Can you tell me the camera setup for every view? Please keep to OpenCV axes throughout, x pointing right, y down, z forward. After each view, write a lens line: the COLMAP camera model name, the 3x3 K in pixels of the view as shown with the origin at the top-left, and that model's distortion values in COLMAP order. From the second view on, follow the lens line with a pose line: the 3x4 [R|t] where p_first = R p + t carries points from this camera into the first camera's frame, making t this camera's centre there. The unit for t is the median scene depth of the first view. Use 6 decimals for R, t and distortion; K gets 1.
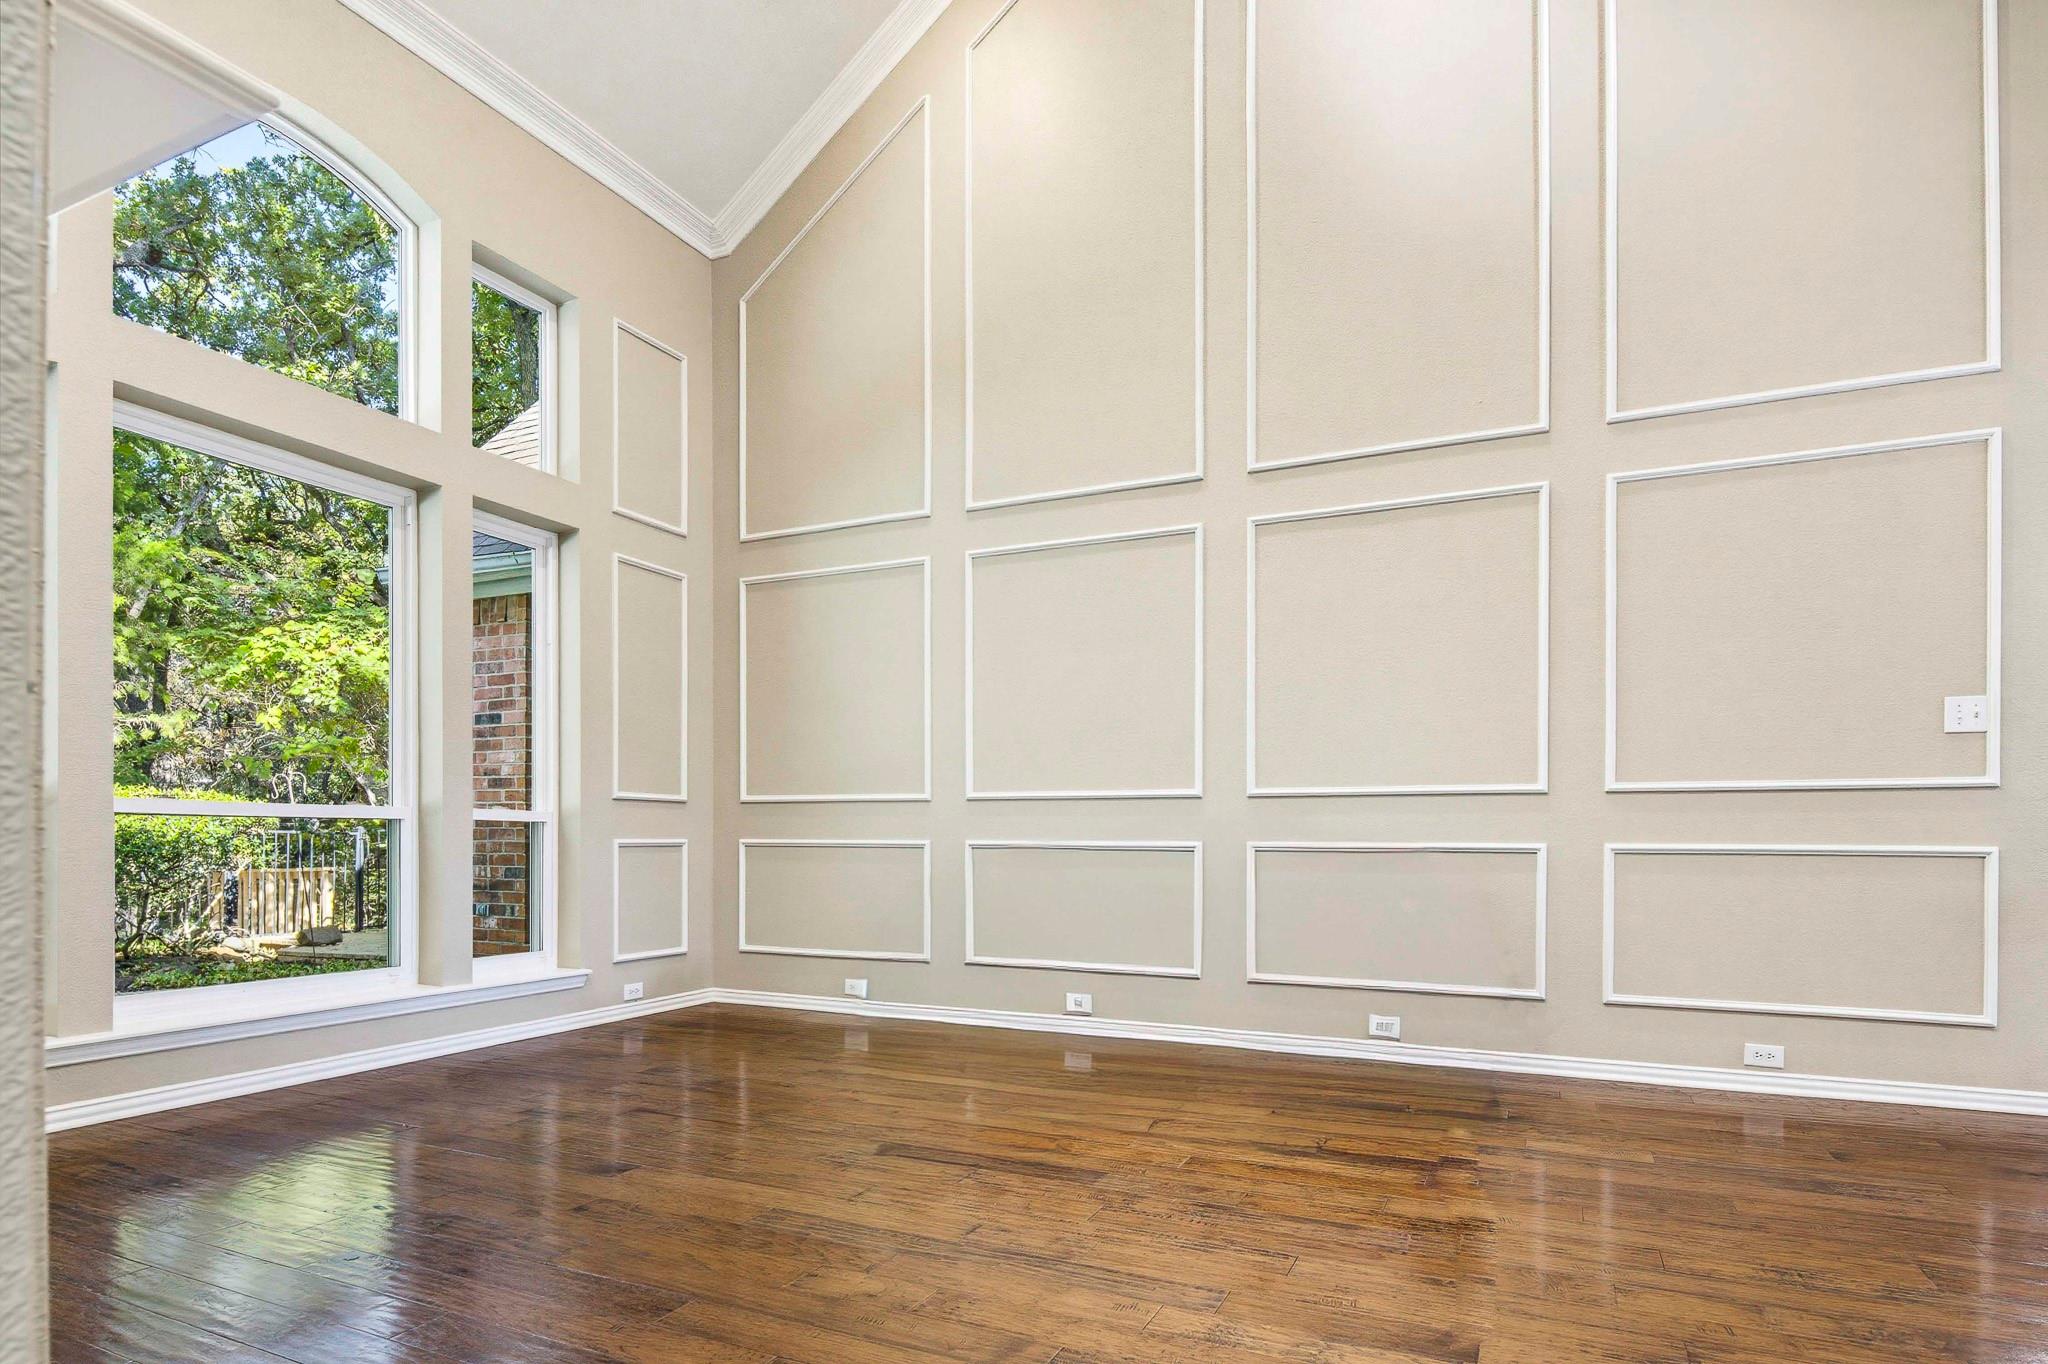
lens RADIAL K [[1106.4, 0, 1028.0], [0, 1106.4, 751.9], [0, 0, 1]] dist [-0.000792, -0.007484]
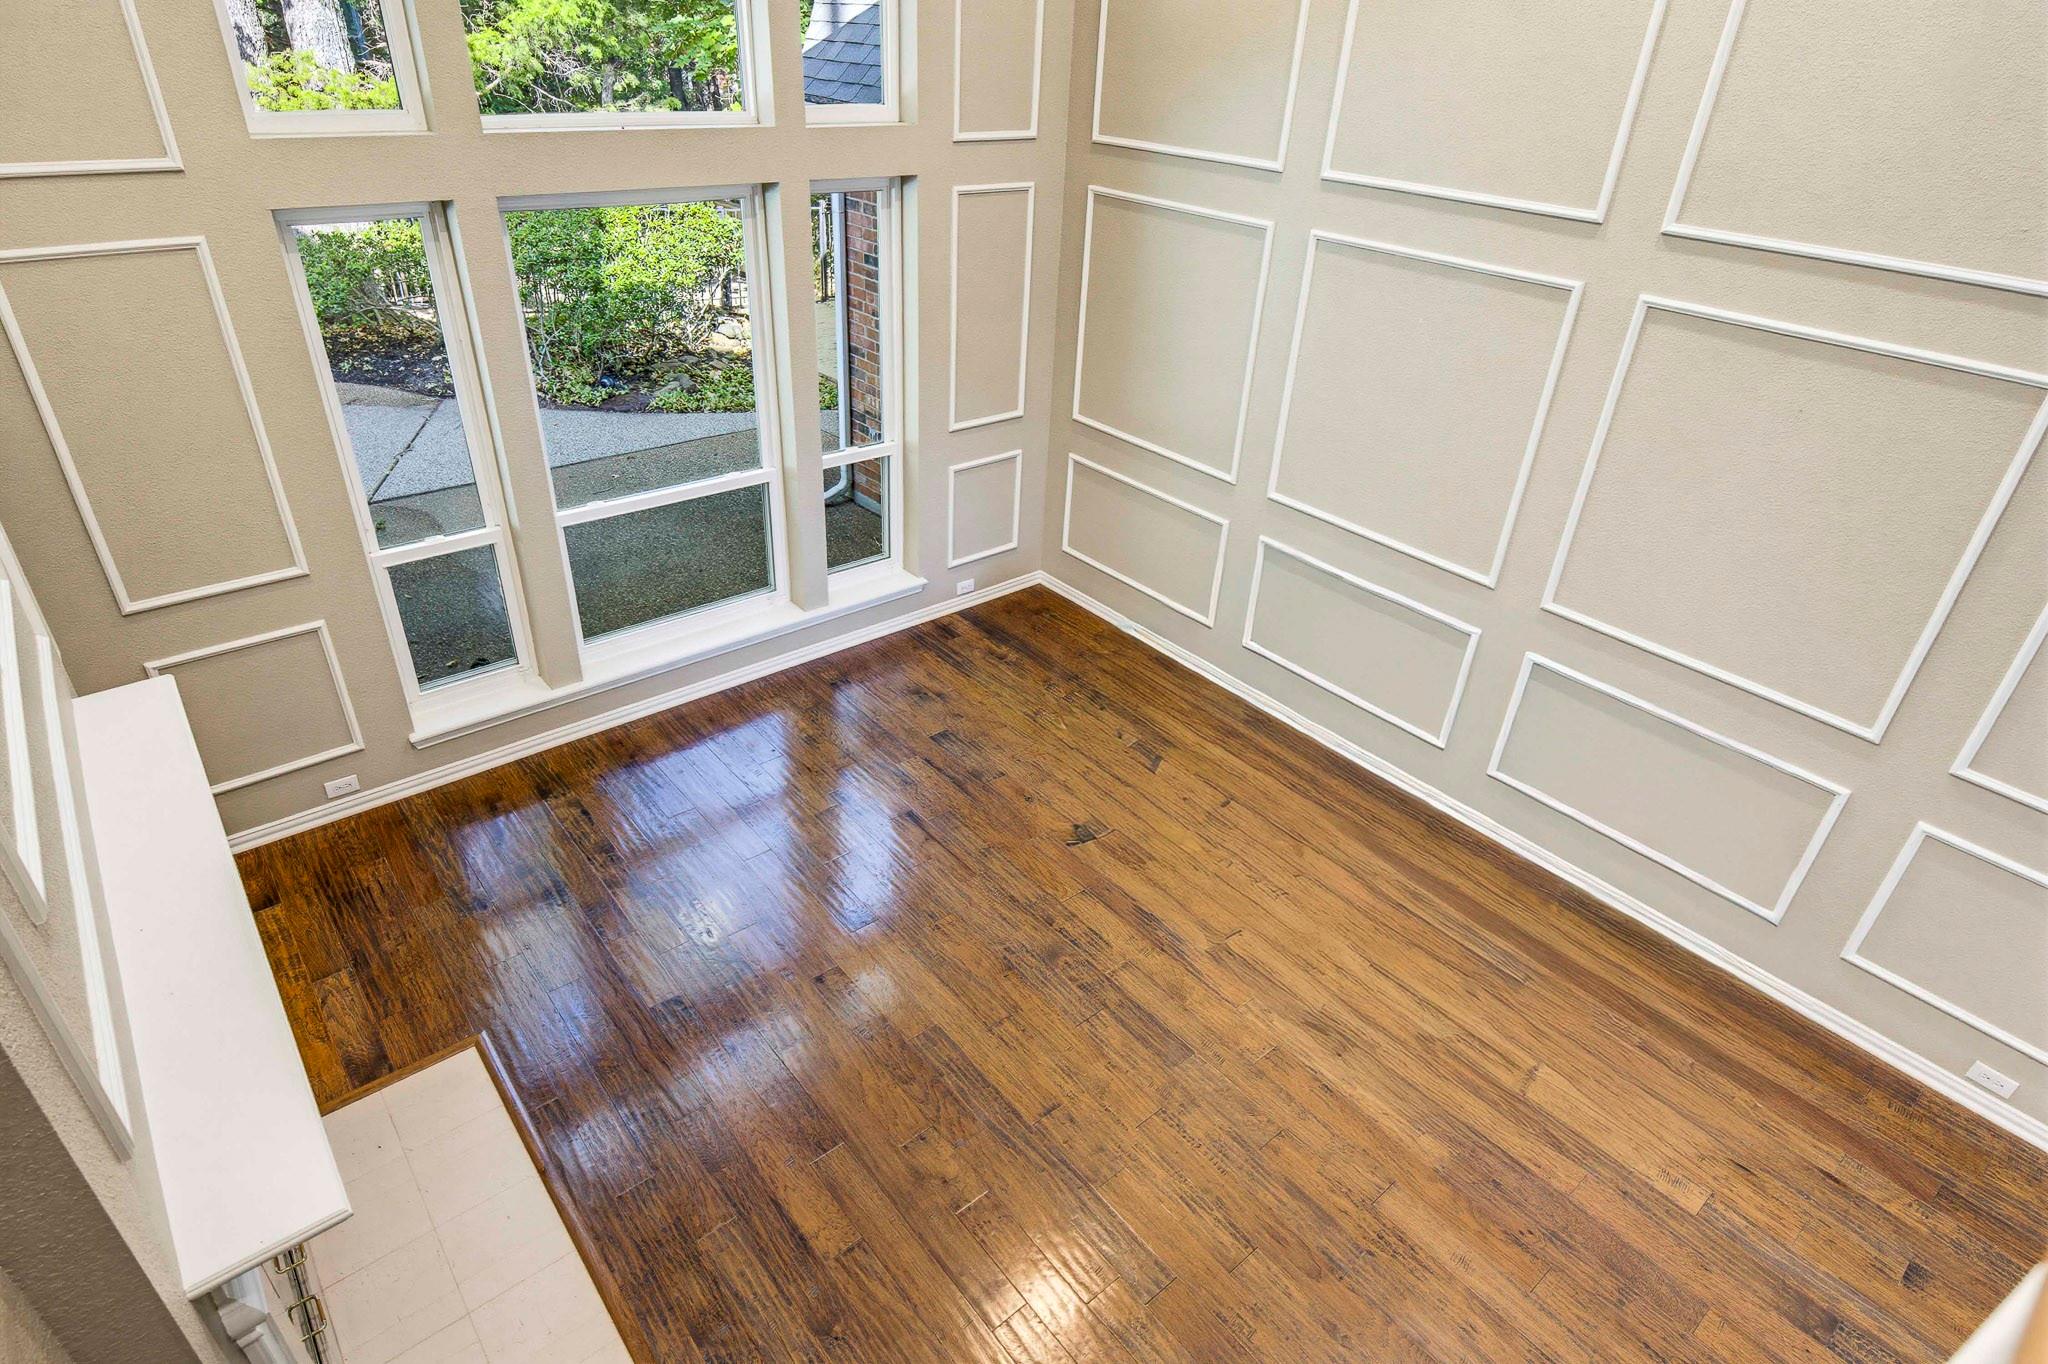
lens RADIAL K [[1096.4, 0, 1017.5], [0, 1096.4, 644.6], [0, 0, 1]] dist [0.001173, -0.000079]
pose [[0.912868, 0.237419, -0.332120, 0.100900], [-0.039631, 0.861205, 0.506711, -0.337945], [0.406326, -0.449398, 0.795576, 0.066451]]
